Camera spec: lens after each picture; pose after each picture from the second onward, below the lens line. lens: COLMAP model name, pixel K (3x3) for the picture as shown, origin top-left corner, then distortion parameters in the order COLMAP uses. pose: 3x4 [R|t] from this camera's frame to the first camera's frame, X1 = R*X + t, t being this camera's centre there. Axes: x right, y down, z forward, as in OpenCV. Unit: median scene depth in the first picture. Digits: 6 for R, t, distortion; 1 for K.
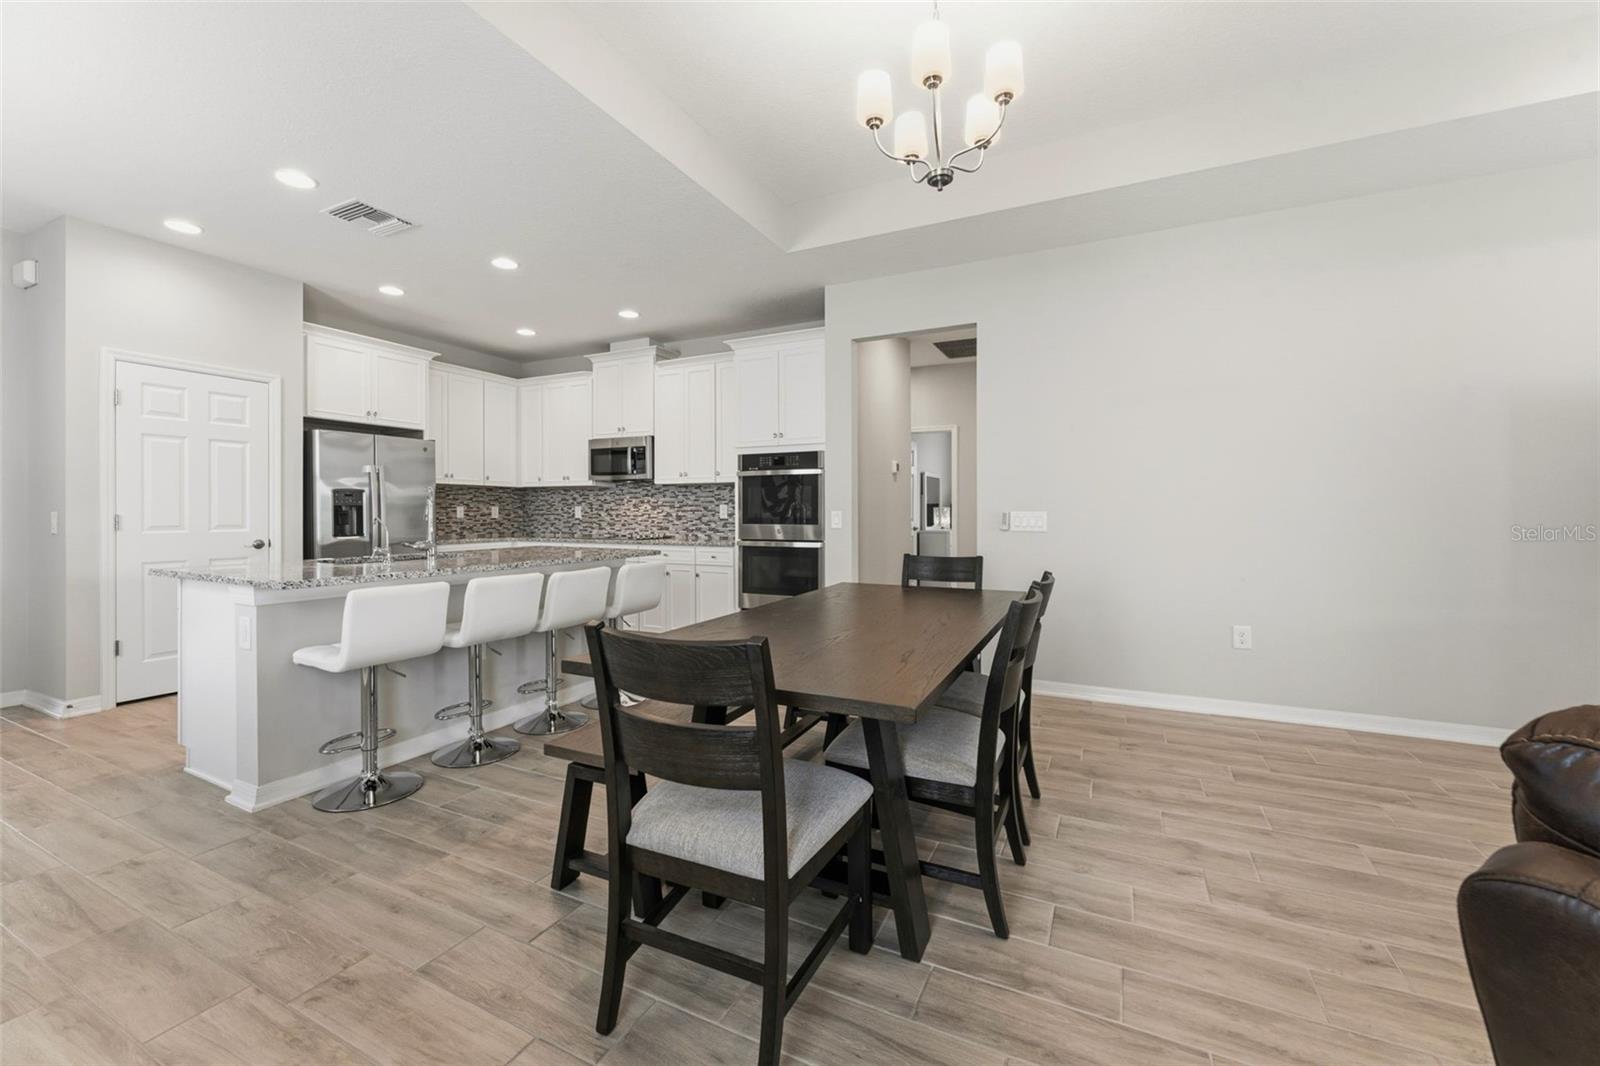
lens RADIAL K [[641.4, 0, 805.4], [0, 641.4, 509.4], [0, 0, 1]] dist [-0.000504, -0.000213]
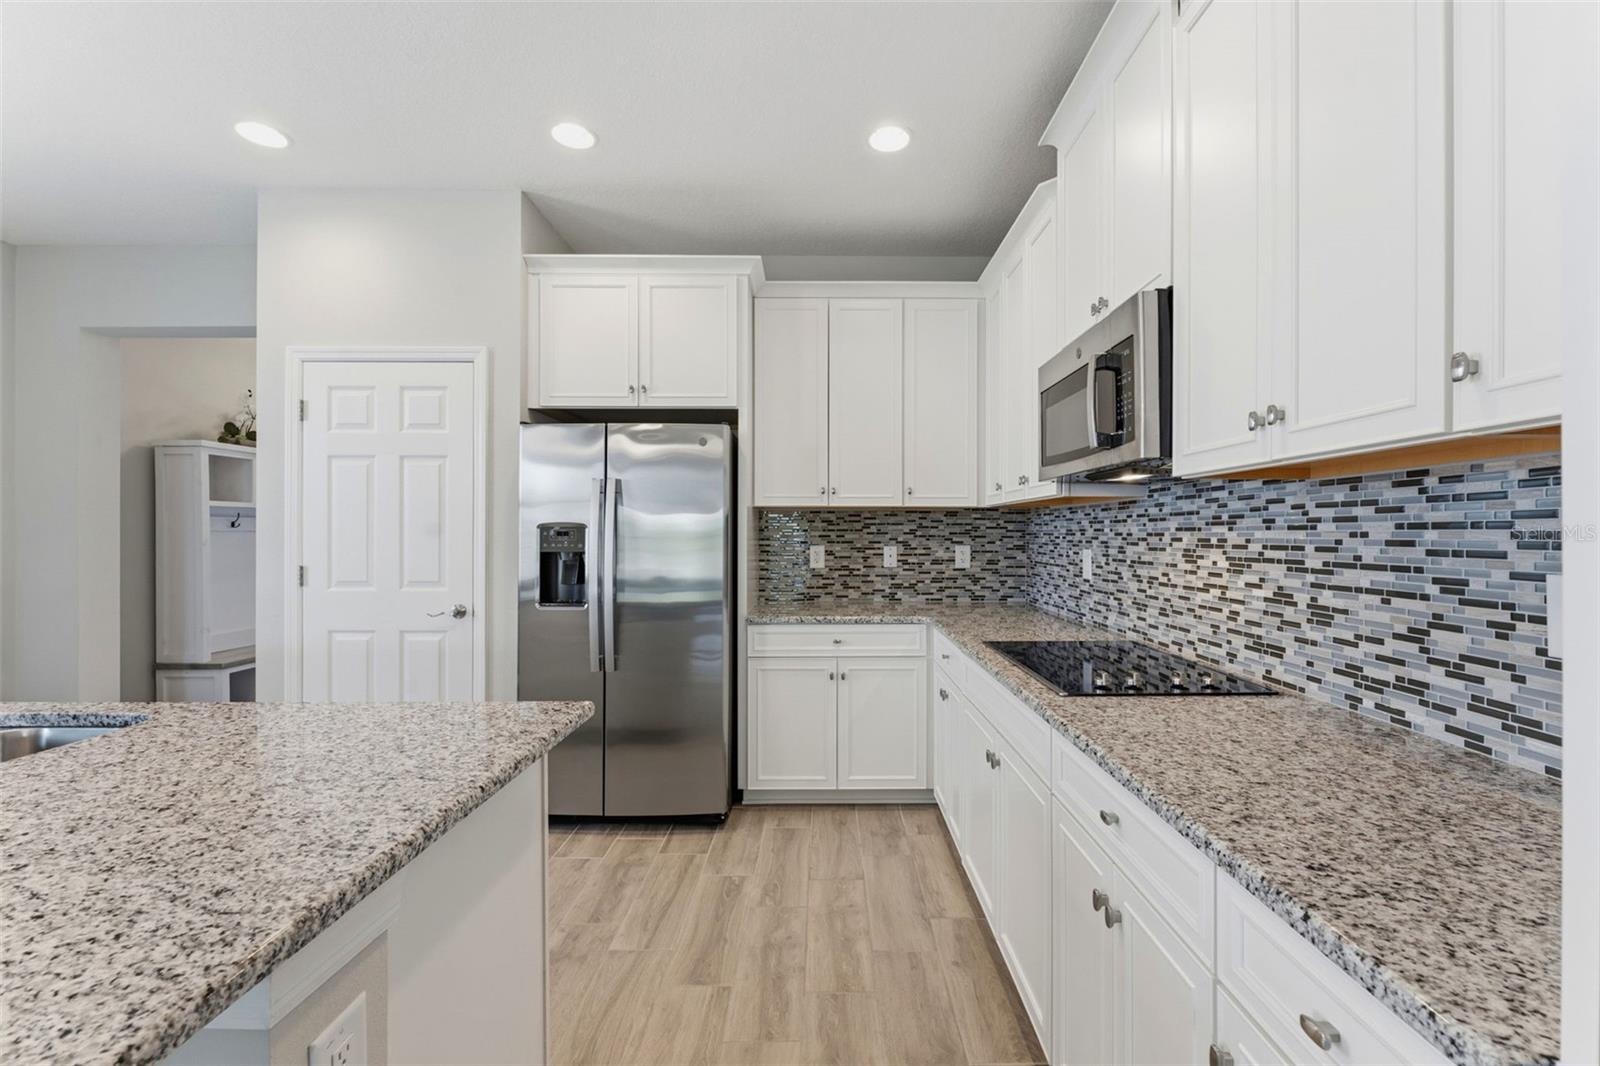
lens RADIAL K [[675.2, 0, 800.3], [0, 675.2, 537.9], [0, 0, 1]] dist [-0.000167, -0.000275]
pose [[0.442166, 0.005870, -0.896914, -0.061561], [0.003427, 0.999960, 0.008234, -0.017955], [0.896927, -0.006715, 0.442128, 0.730929]]
